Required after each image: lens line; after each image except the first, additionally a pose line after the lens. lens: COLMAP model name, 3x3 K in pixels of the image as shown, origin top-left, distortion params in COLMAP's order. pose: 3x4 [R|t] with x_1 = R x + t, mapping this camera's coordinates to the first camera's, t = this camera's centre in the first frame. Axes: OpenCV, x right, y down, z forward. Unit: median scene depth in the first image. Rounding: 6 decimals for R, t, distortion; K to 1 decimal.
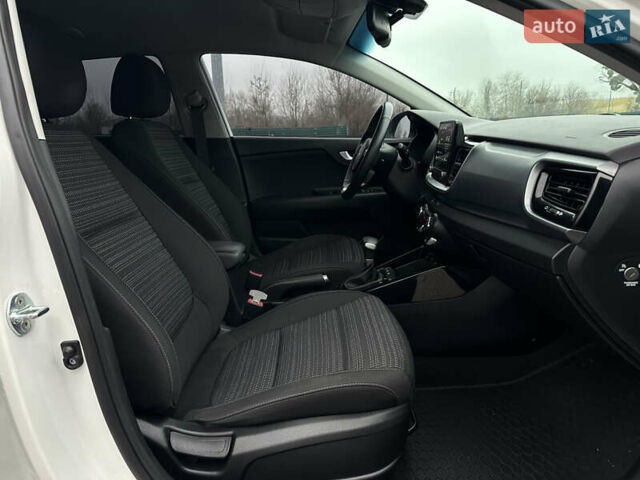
lens RADIAL K [[452.7, 0, 320.0], [0, 452.7, 240.0], [0, 0, 1]] dist [0.101685, -0.135070]
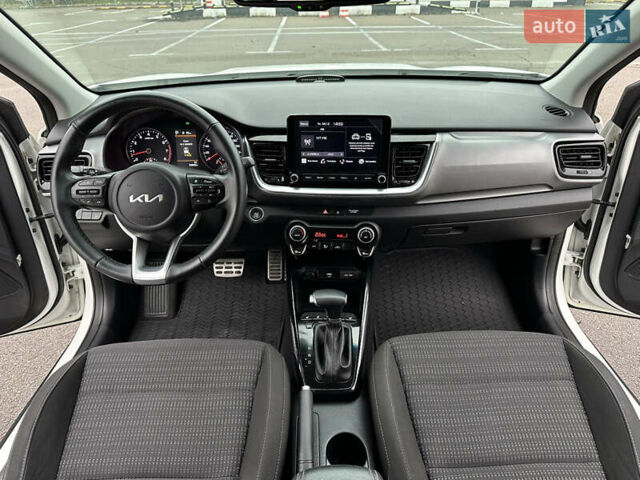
lens RADIAL K [[452.7, 0, 320.0], [0, 452.7, 240.0], [0, 0, 1]] dist [0.101685, -0.135070]
pose [[-0.033385, -0.460151, 0.887213, -0.497117], [0.235782, 0.859025, 0.454404, -0.414492], [-0.971232, 0.224359, 0.079817, 0.953836]]
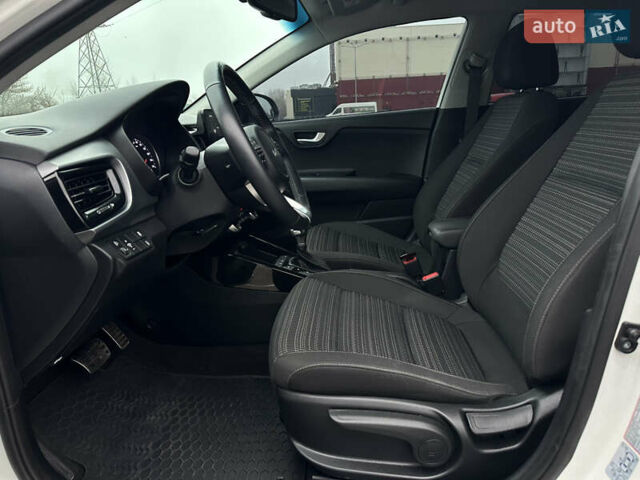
lens RADIAL K [[452.7, 0, 320.0], [0, 452.7, 240.0], [0, 0, 1]] dist [0.101685, -0.135070]
pose [[-0.995783, 0.070513, 0.058680, 0.020723], [0.089617, 0.884417, 0.458012, -0.421162], [-0.019601, 0.461339, -0.887007, 1.923402]]
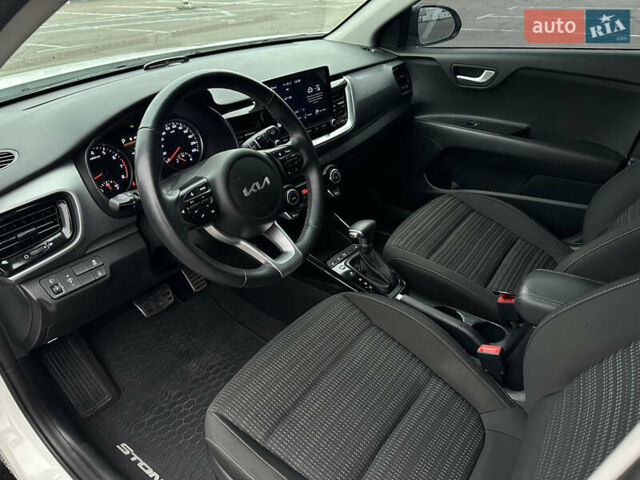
lens RADIAL K [[452.7, 0, 320.0], [0, 452.7, 240.0], [0, 0, 1]] dist [0.101685, -0.135070]
pose [[-0.805014, -0.238605, 0.543158, -0.278887], [0.204510, 0.747822, 0.631616, -0.524019], [-0.556892, 0.619541, -0.553209, 1.546682]]
